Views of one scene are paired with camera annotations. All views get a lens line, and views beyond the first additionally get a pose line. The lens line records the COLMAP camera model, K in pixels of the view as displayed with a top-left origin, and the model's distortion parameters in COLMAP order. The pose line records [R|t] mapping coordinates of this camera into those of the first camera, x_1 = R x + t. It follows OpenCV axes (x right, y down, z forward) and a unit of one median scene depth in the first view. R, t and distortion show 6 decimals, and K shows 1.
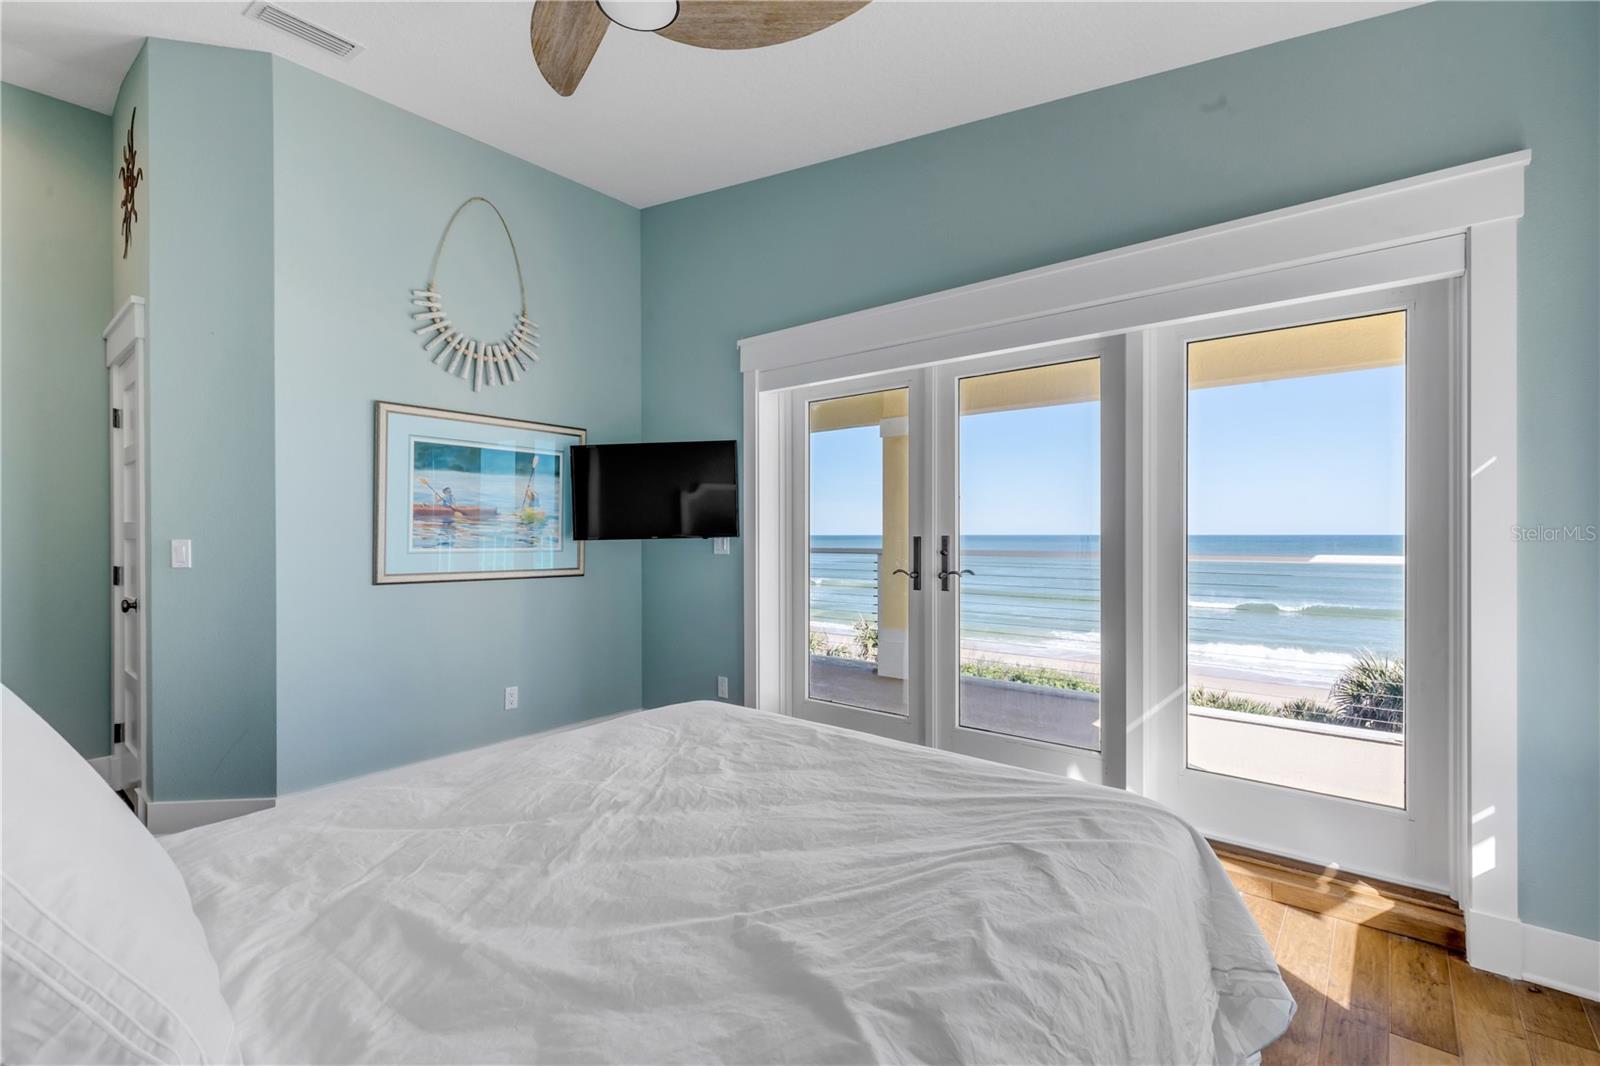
lens RADIAL K [[718.6, 0, 794.9], [0, 718.6, 531.1], [0, 0, 1]] dist [0.003944, 0.000129]
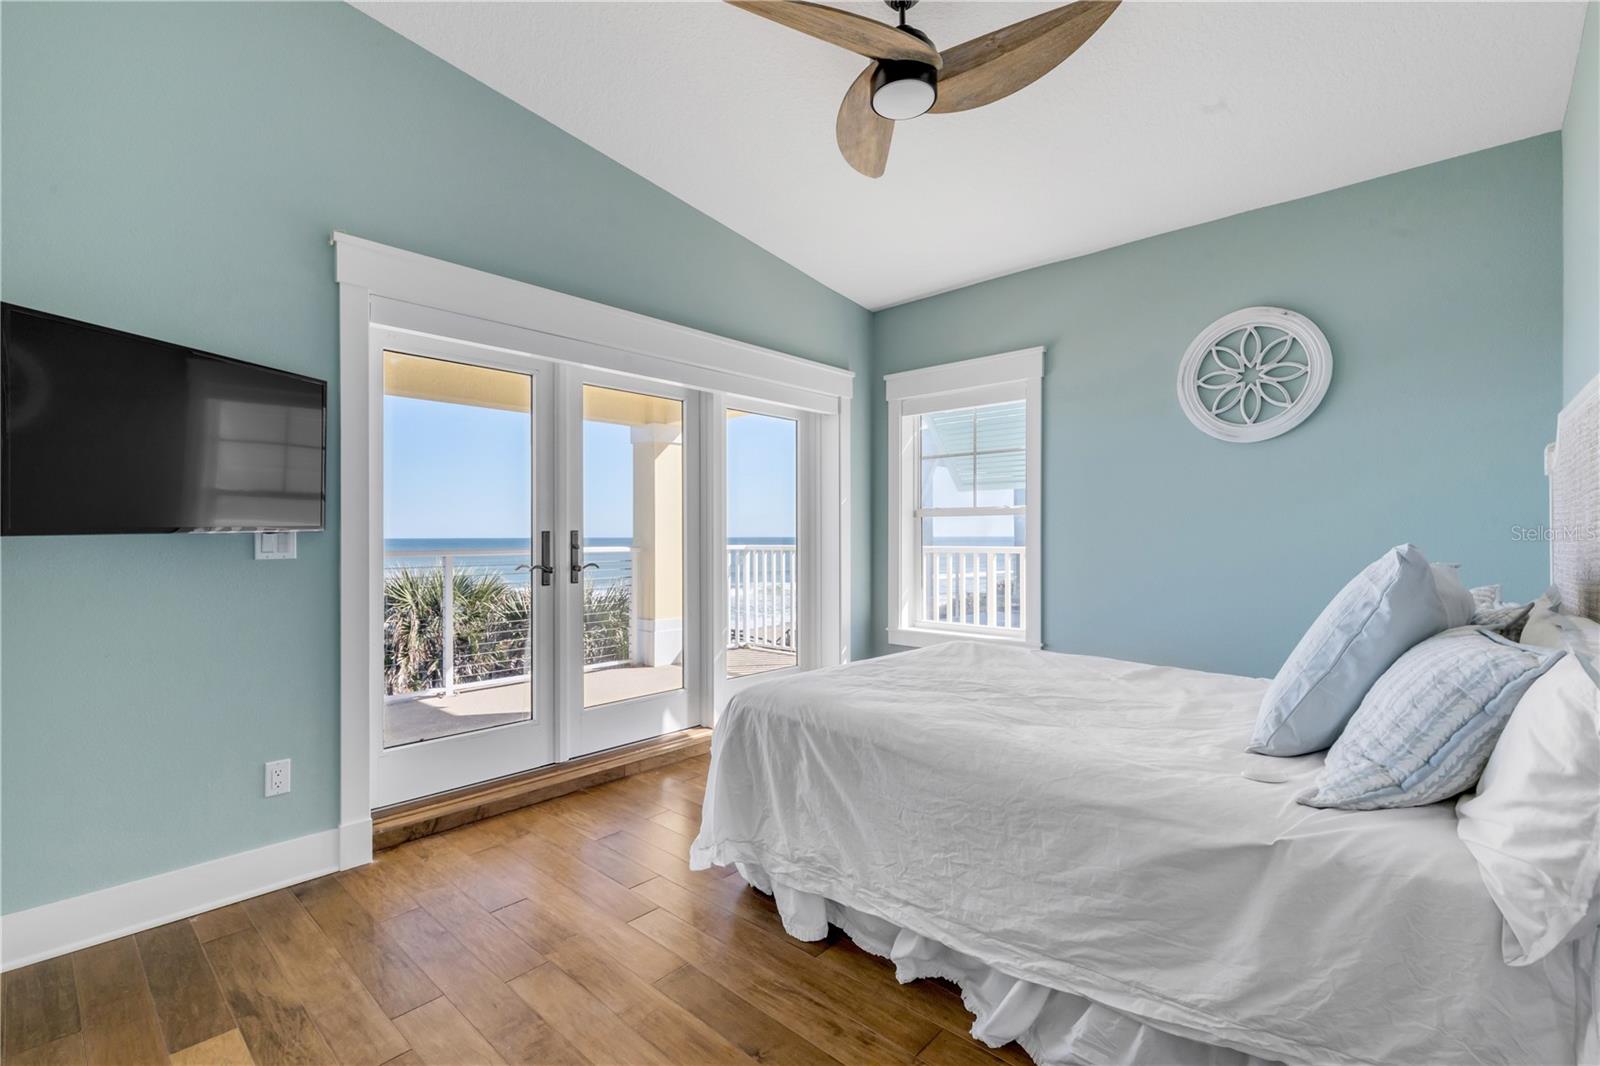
lens RADIAL K [[718.6, 0, 797.5], [0, 718.6, 534.2], [0, 0, 1]] dist [0.003944, 0.000129]
pose [[0.041766, 0.000593, 0.999127, -0.817017], [-0.002204, 0.999997, -0.000501, 0.011608], [-0.999125, -0.002182, 0.041767, 0.629369]]
